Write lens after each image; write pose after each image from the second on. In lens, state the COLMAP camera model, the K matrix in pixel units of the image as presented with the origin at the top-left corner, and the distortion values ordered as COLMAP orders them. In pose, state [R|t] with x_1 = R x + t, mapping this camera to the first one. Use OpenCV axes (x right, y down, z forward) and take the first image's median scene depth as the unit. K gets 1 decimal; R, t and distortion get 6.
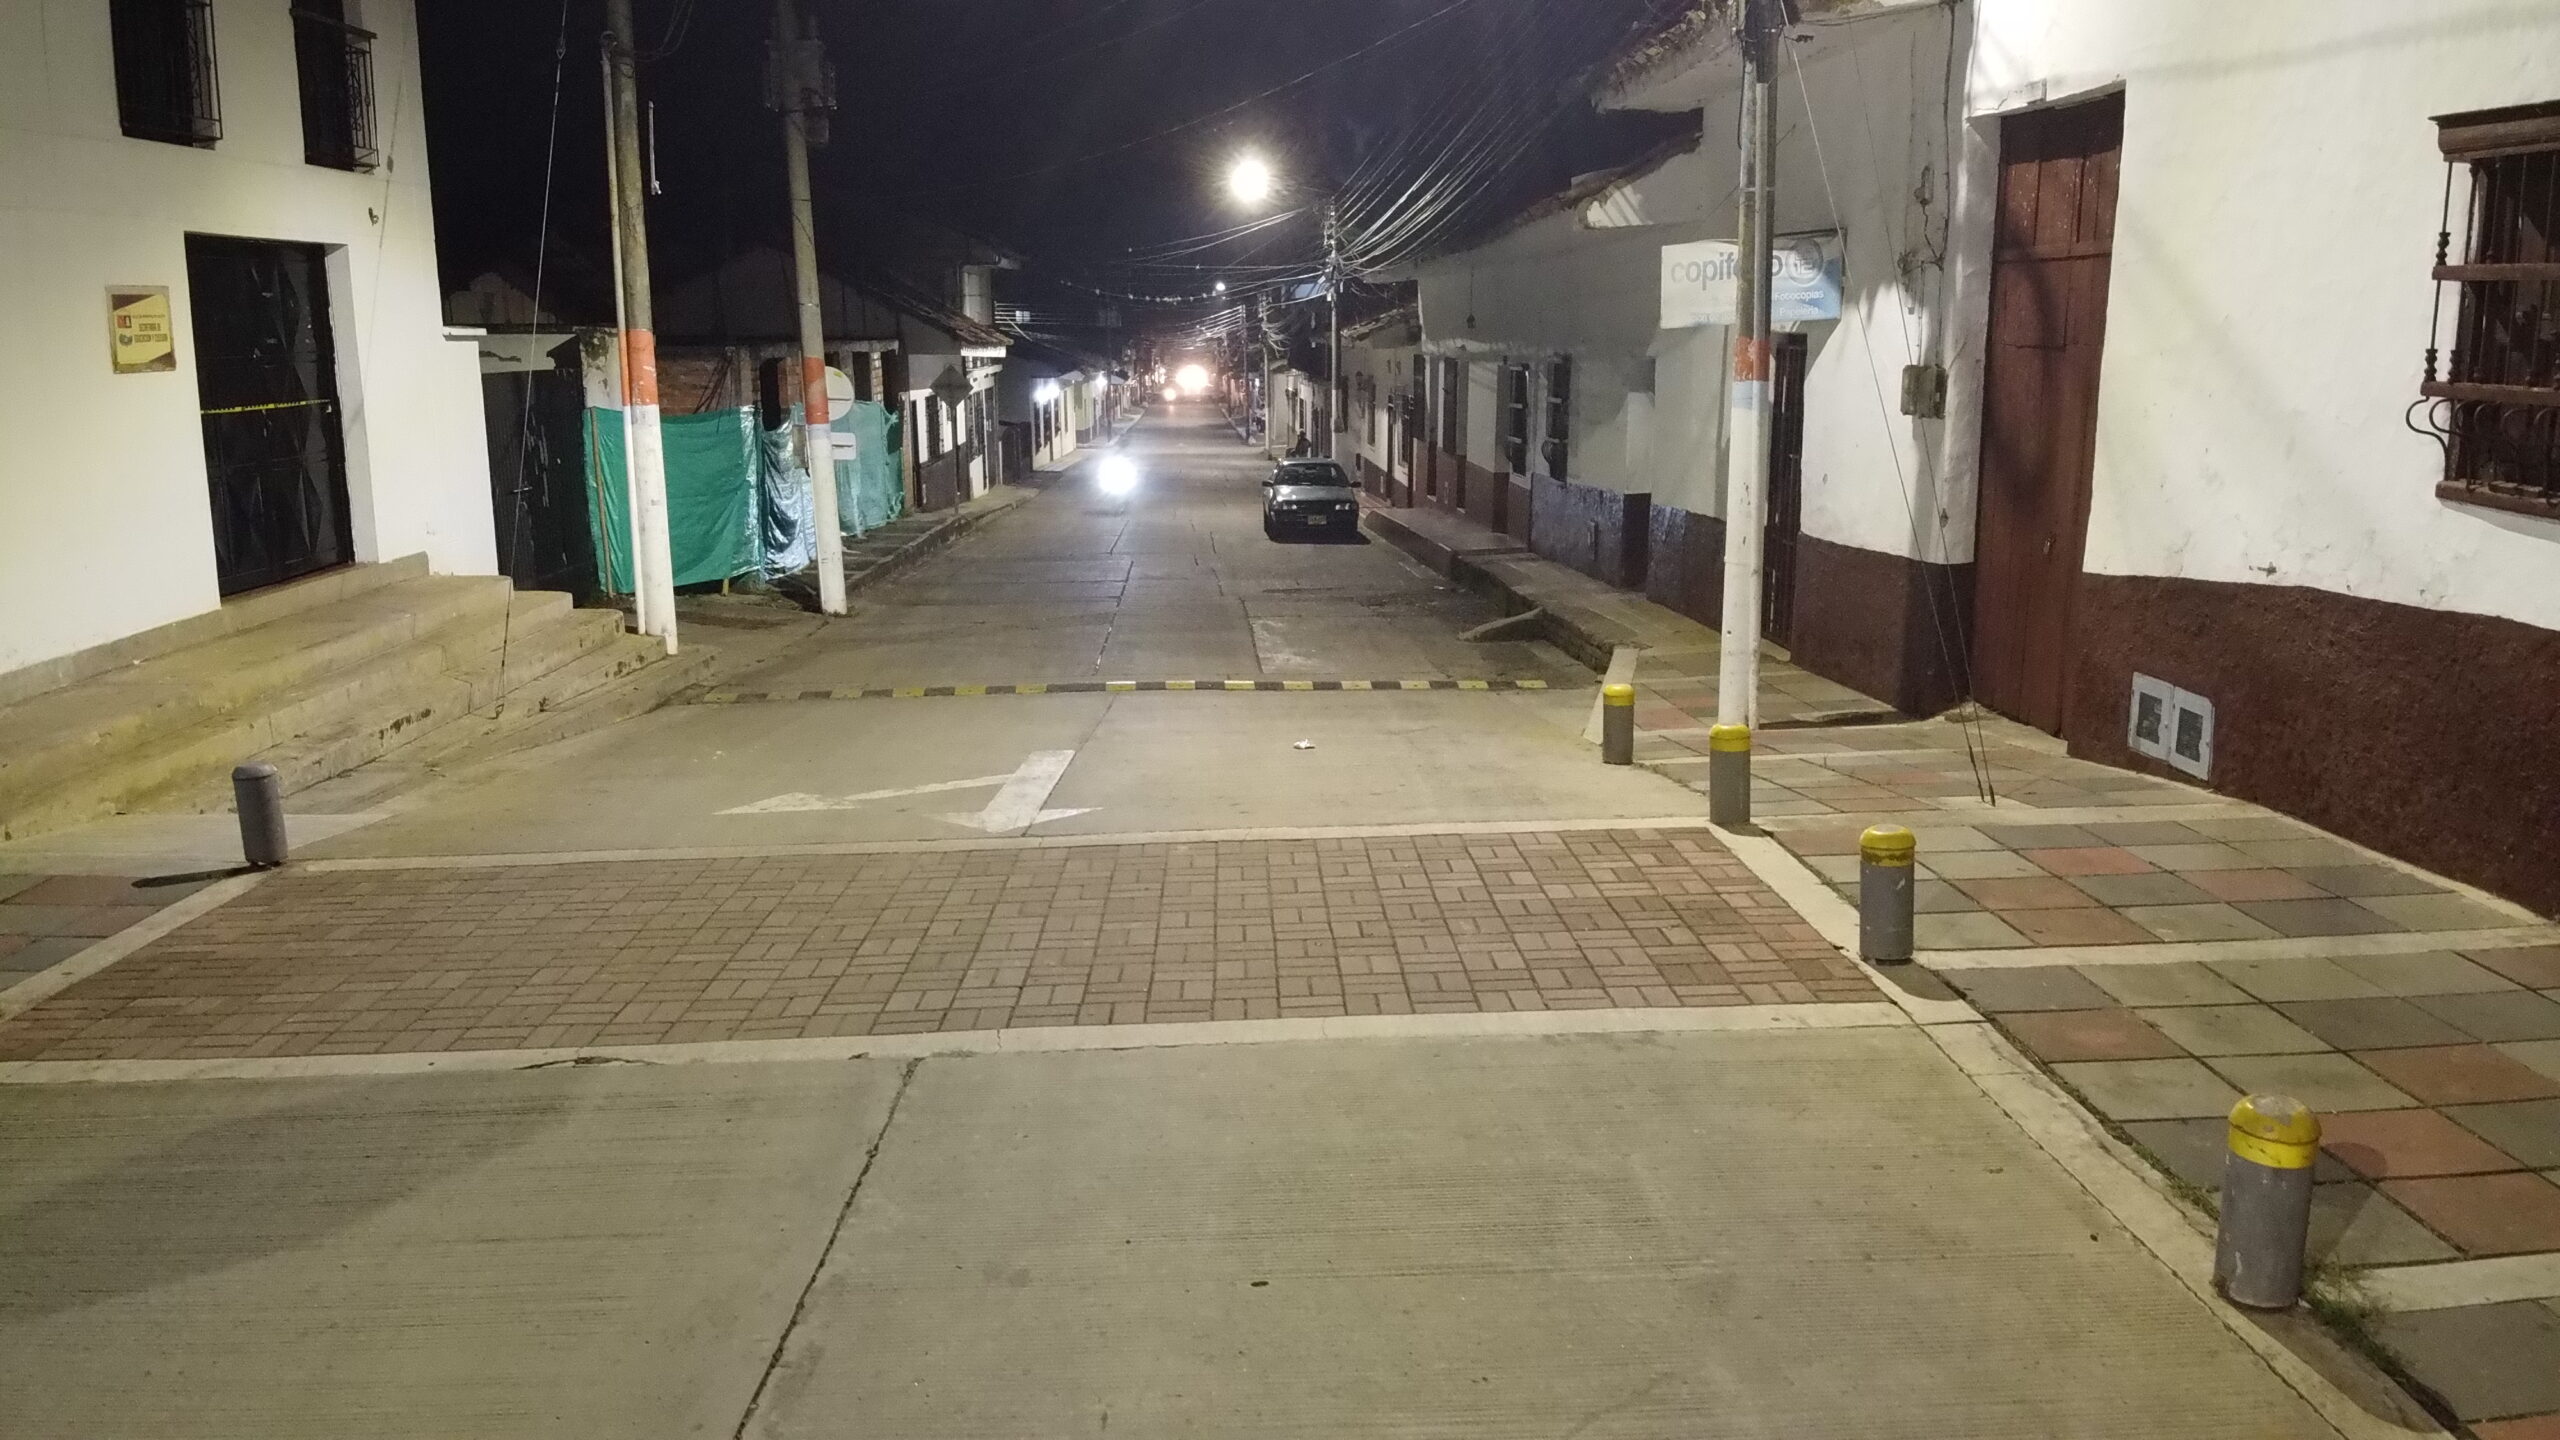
lens RADIAL K [[1937.5, 0, 1280.0], [0, 1937.5, 720.0], [0, 0, 1]] dist [0.225236, -0.488766]
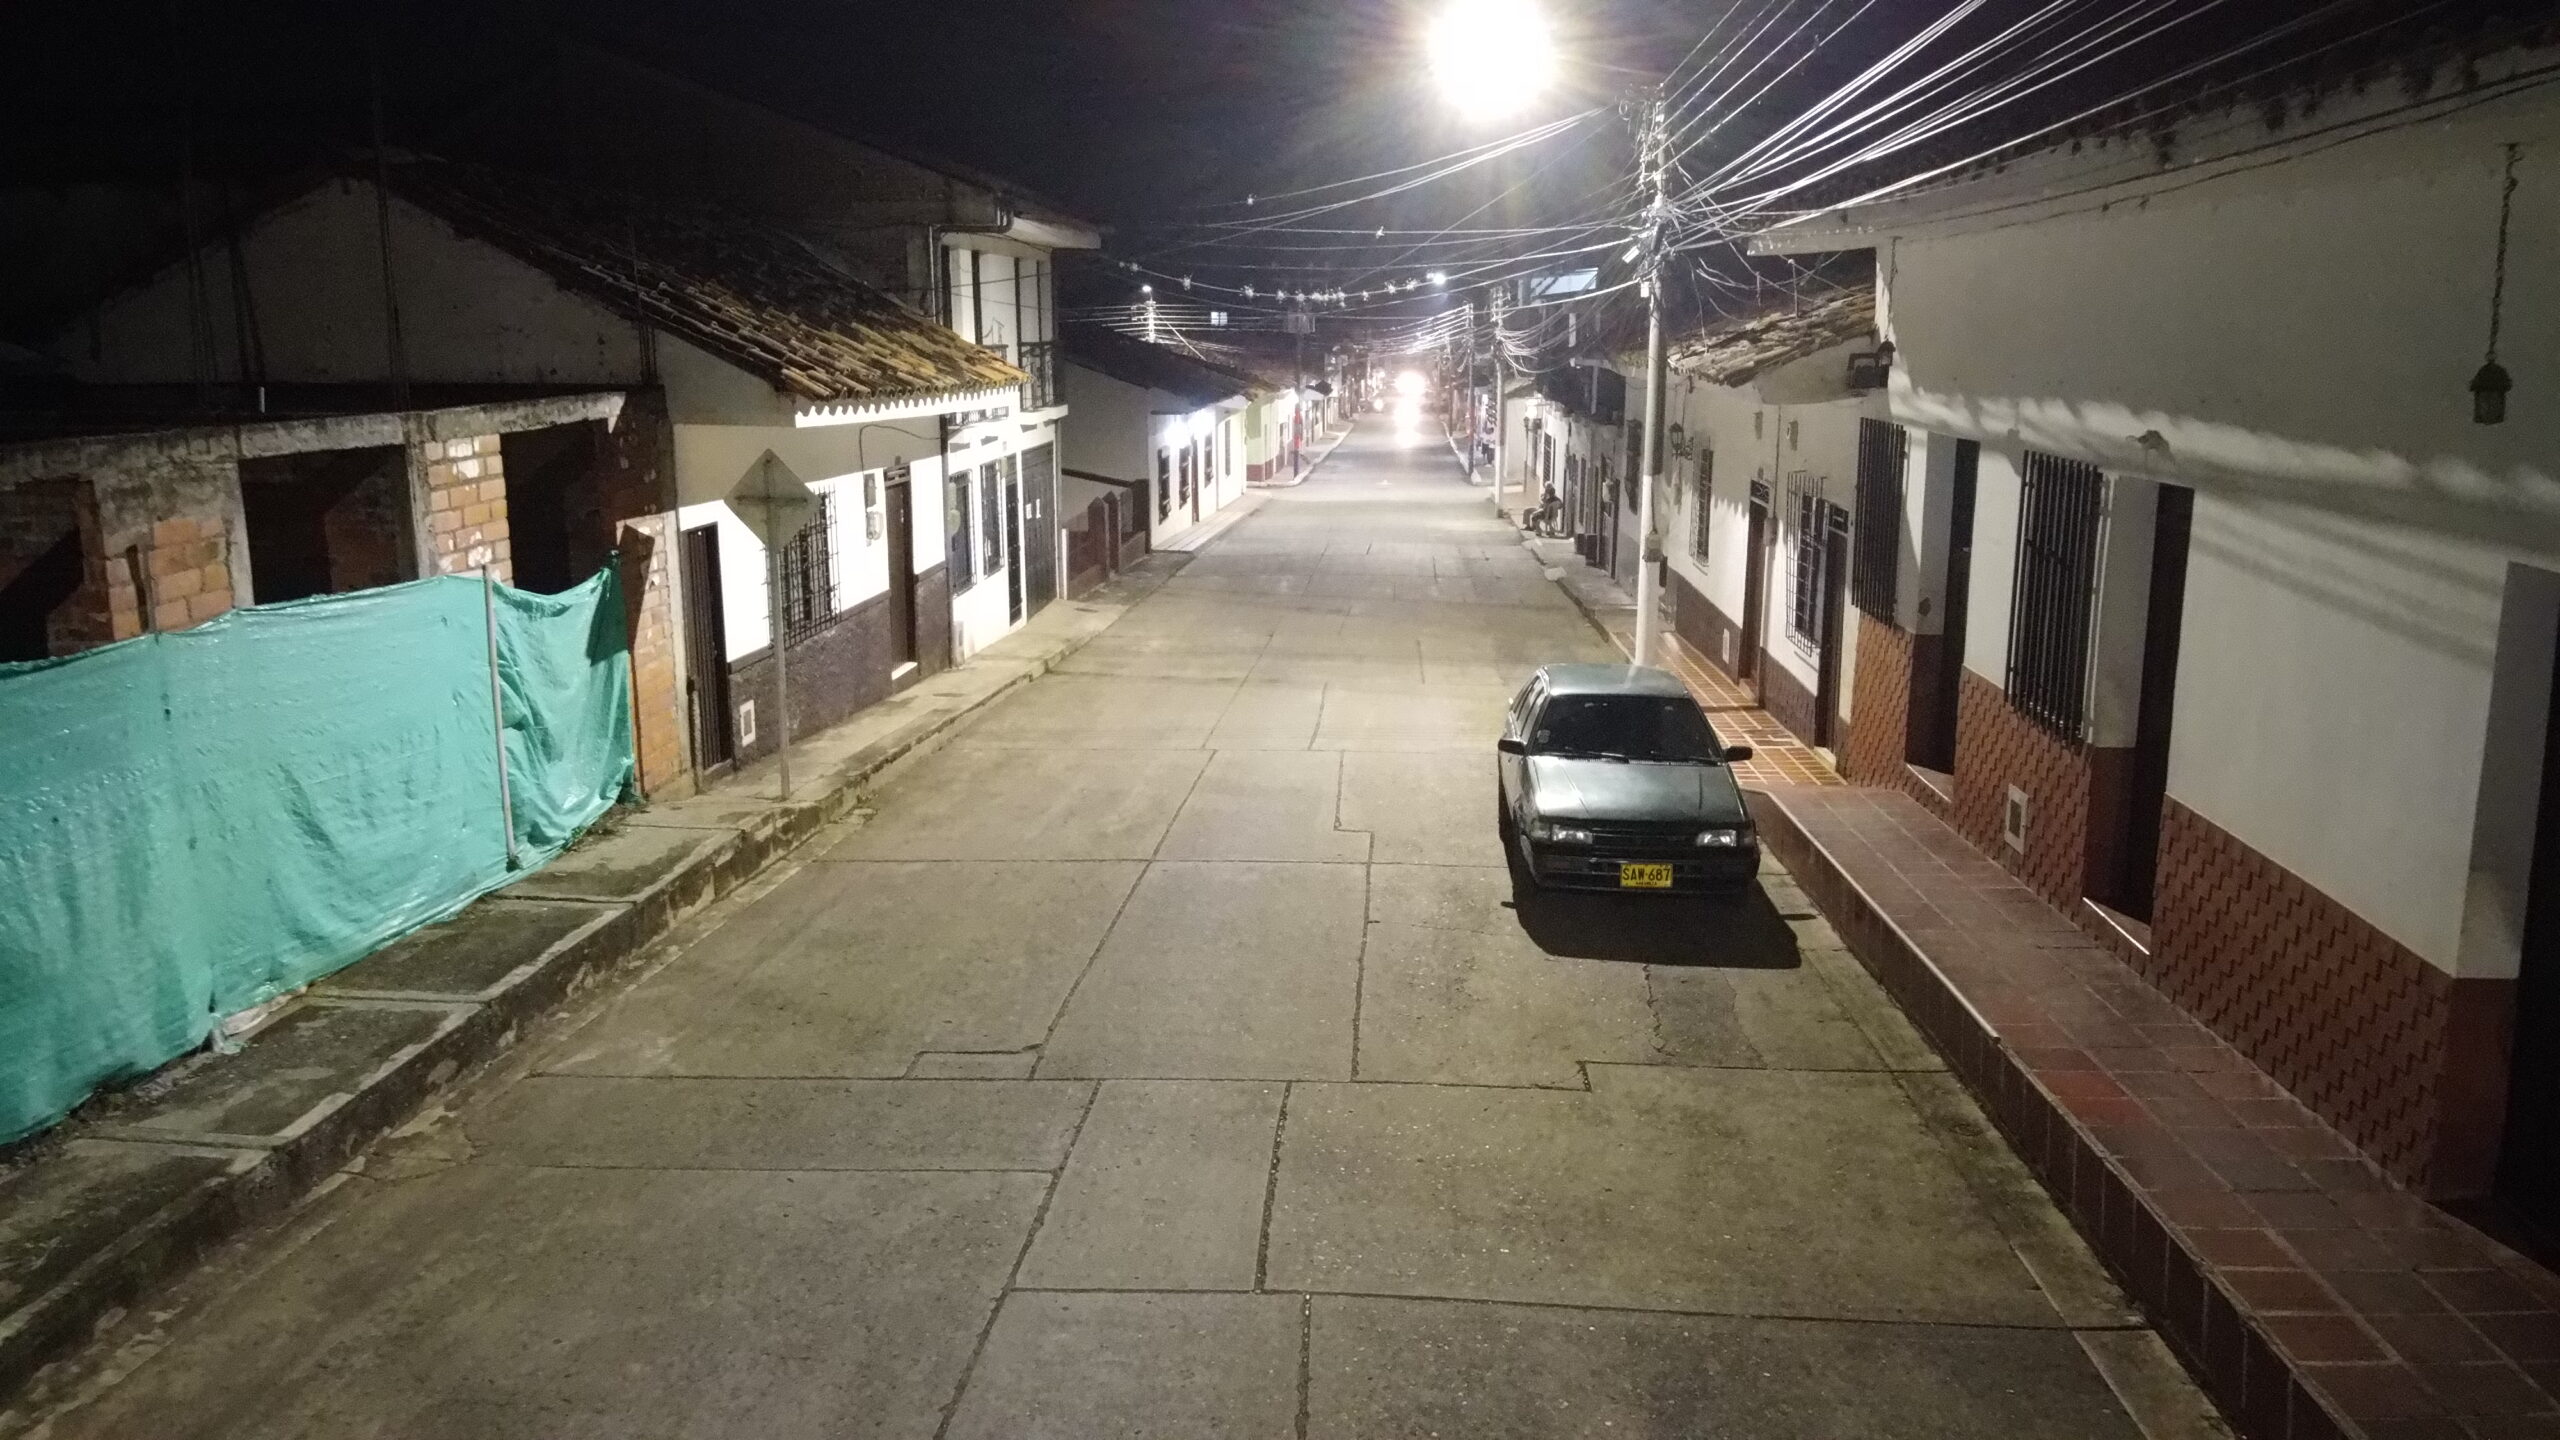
lens RADIAL K [[1937.5, 0, 1280.0], [0, 1937.5, 720.0], [0, 0, 1]] dist [0.225236, -0.488766]
pose [[0.993502, 0.025115, -0.111013, -0.009498], [-0.025015, 0.999684, 0.002293, -0.121095], [0.111036, 0.000498, 0.993816, 0.564833]]
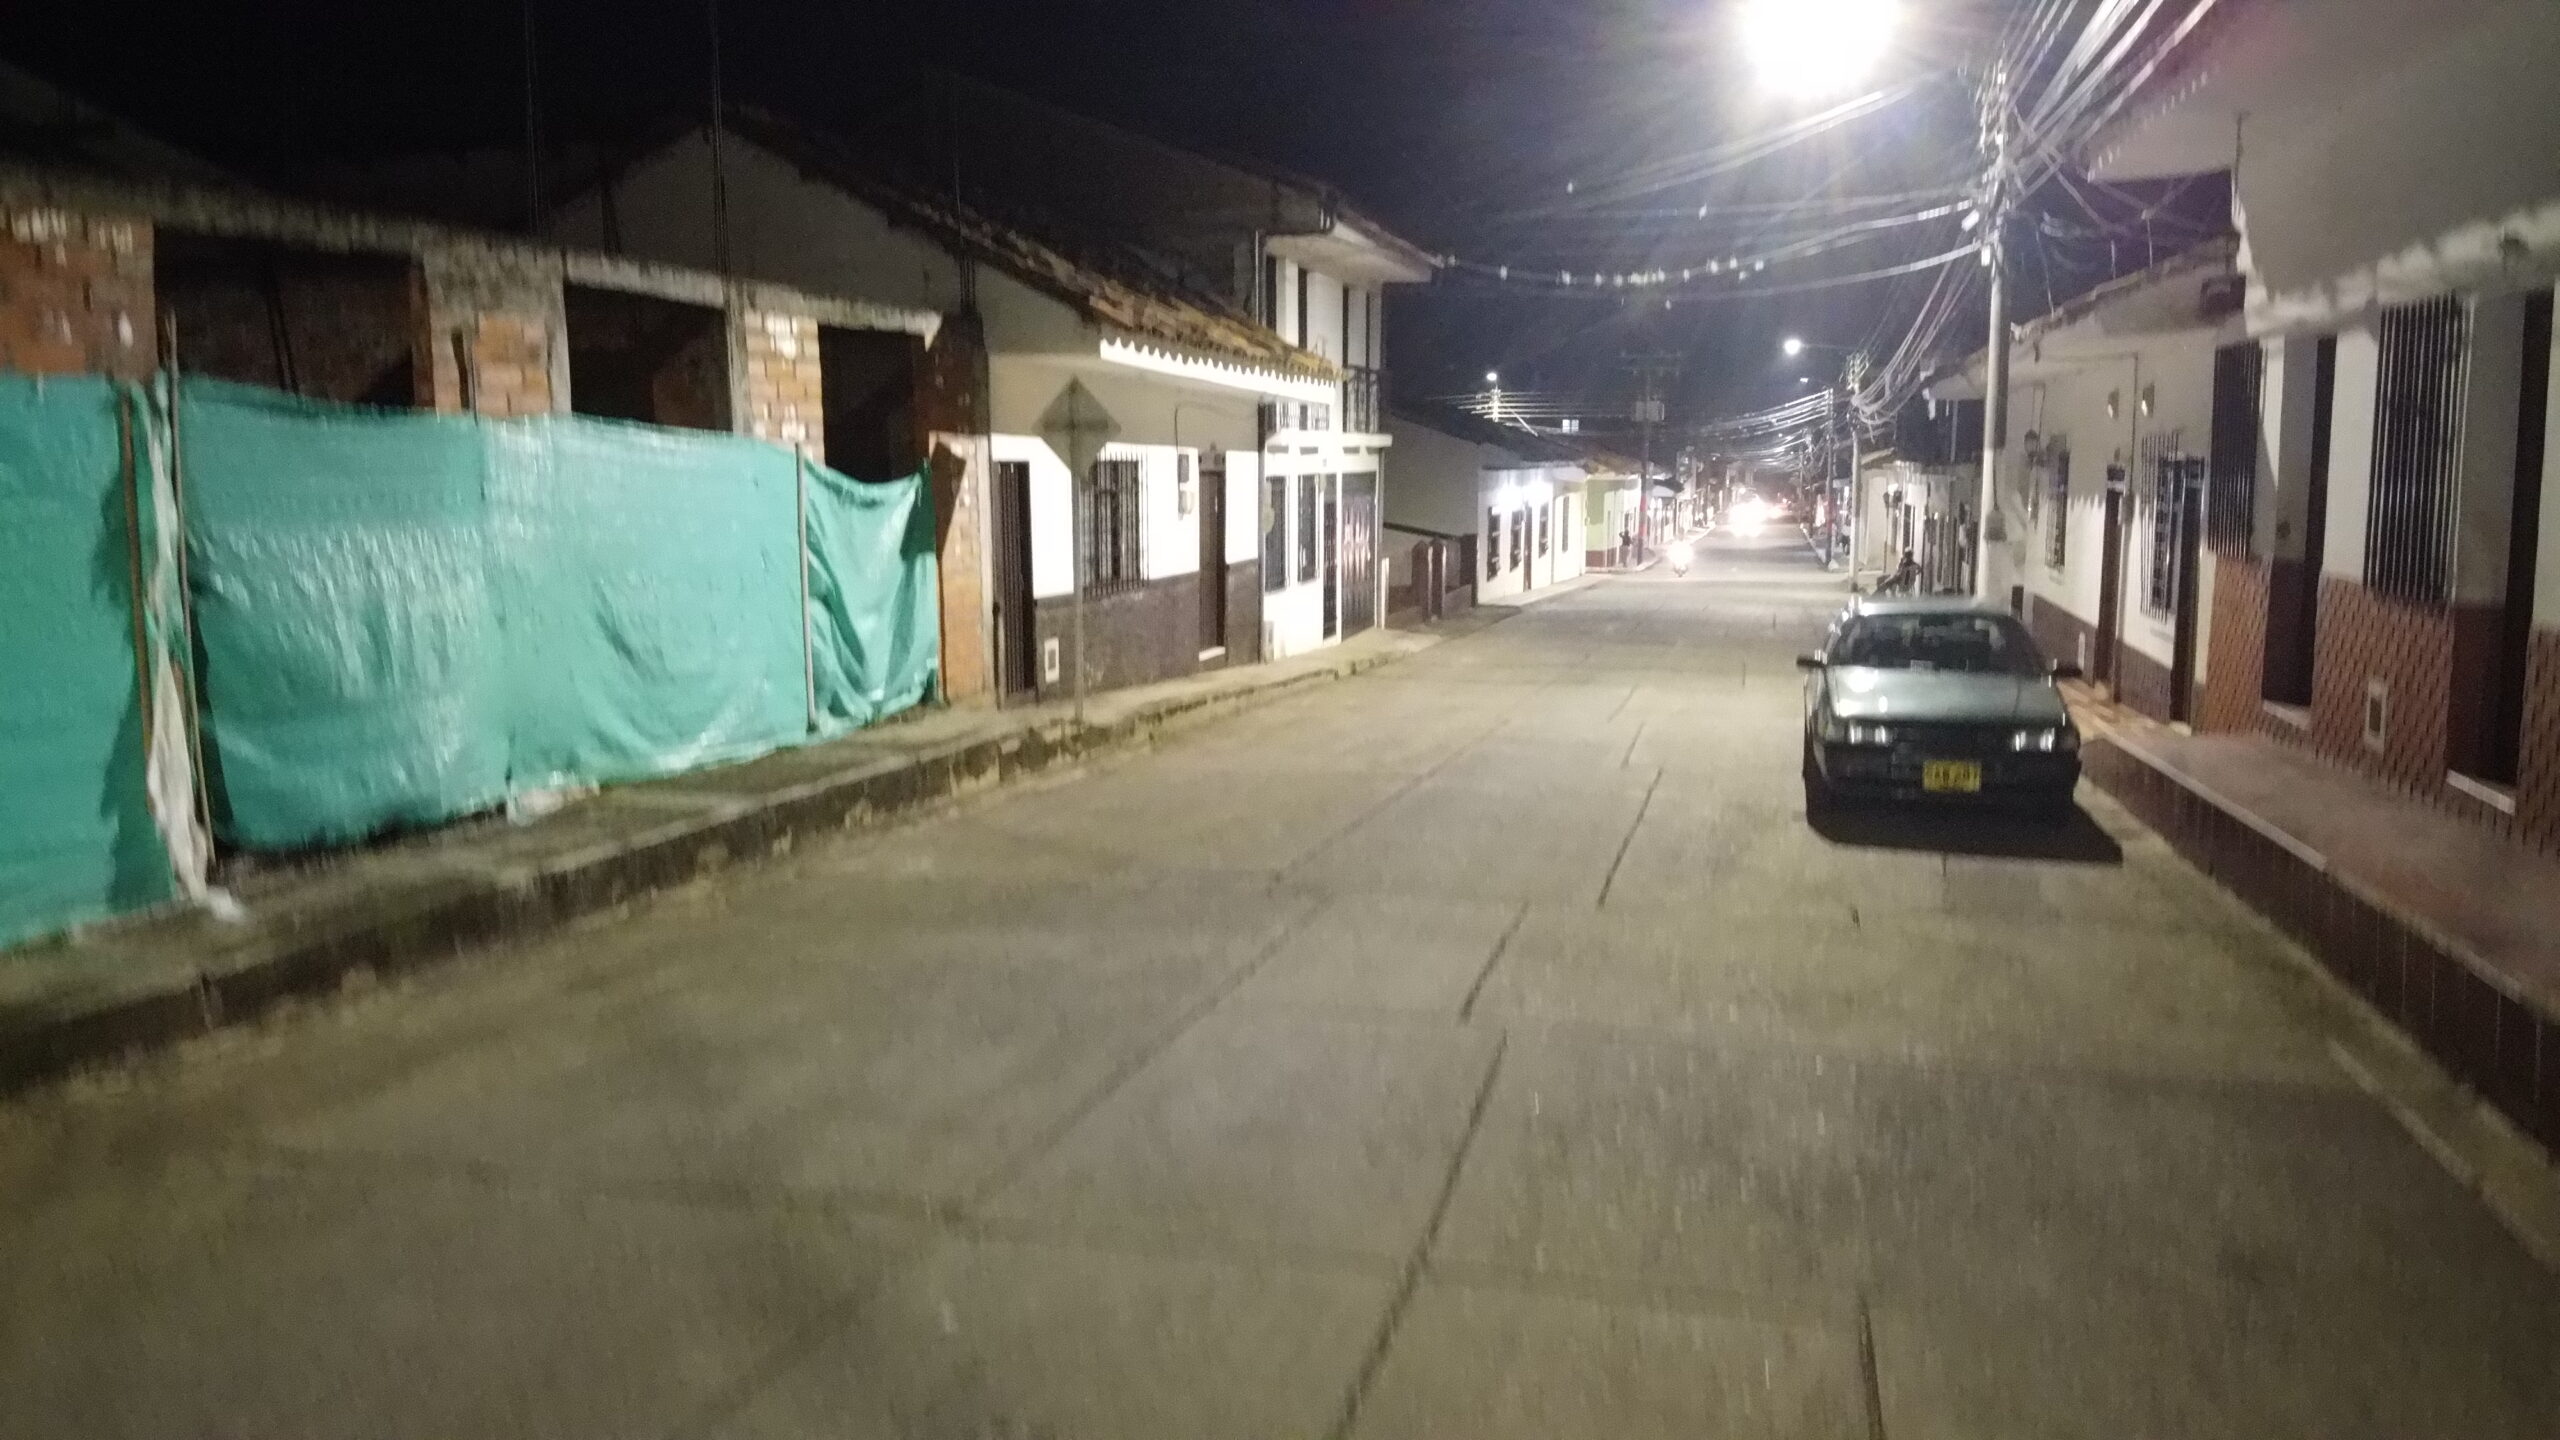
lens RADIAL K [[1937.5, 0, 1280.0], [0, 1937.5, 720.0], [0, 0, 1]] dist [0.225236, -0.488766]
pose [[0.957136, 0.039667, -0.286909, 0.004422], [-0.057721, 0.996831, -0.054742, -0.079537], [0.283828, 0.068956, 0.956393, 0.574212]]
